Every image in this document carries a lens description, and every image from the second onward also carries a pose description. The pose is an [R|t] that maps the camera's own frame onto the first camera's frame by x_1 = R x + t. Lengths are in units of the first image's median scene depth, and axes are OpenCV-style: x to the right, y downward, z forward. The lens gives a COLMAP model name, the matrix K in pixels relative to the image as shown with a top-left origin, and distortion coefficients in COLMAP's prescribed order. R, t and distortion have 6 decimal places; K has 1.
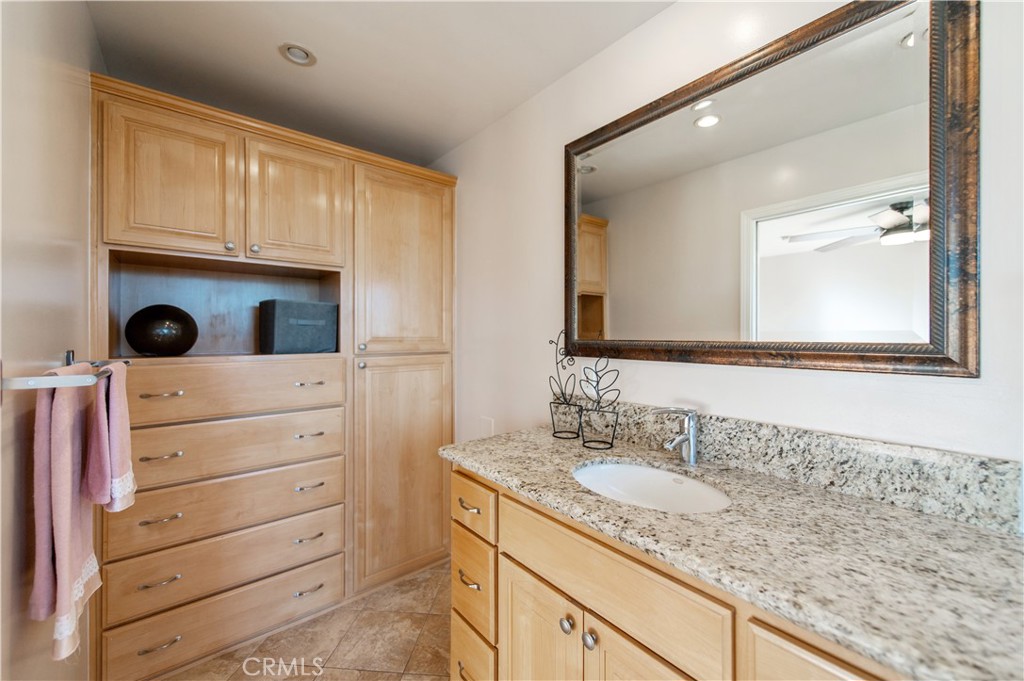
lens RADIAL K [[400.7, 0, 513.0], [0, 400.7, 335.0], [0, 0, 1]] dist [0.021638, -0.007686]
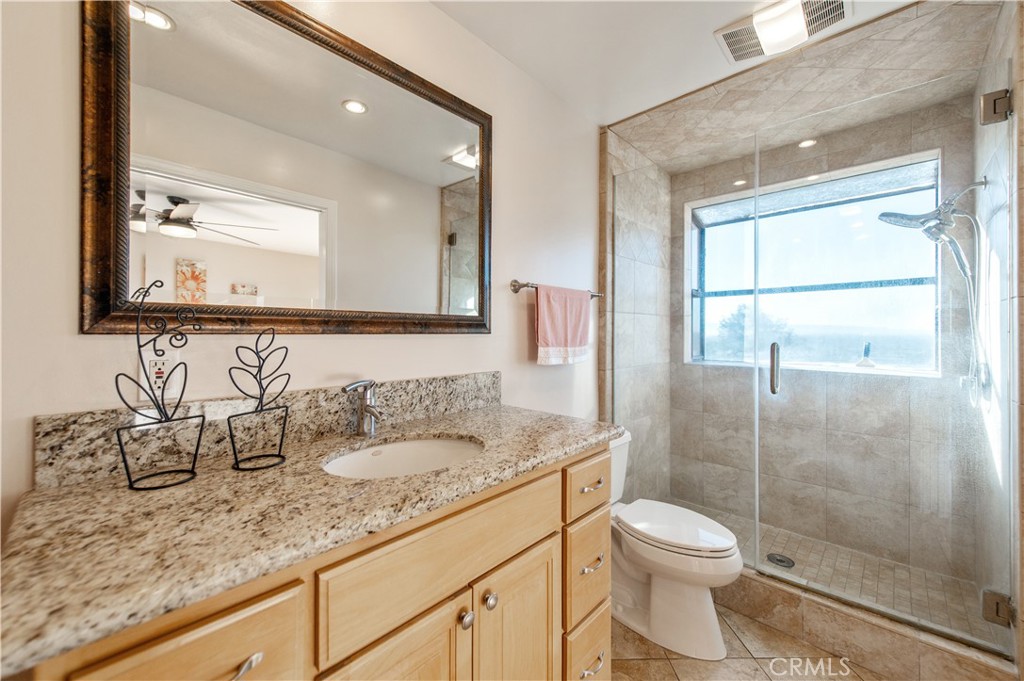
lens RADIAL K [[400.7, 0, 513.0], [0, 400.7, 335.0], [0, 0, 1]] dist [0.021638, -0.007686]
pose [[-0.128506, -0.005157, 0.991695, -0.620263], [-0.002359, 0.999985, 0.004894, 0.074852], [-0.991706, -0.001710, -0.128516, 0.834725]]
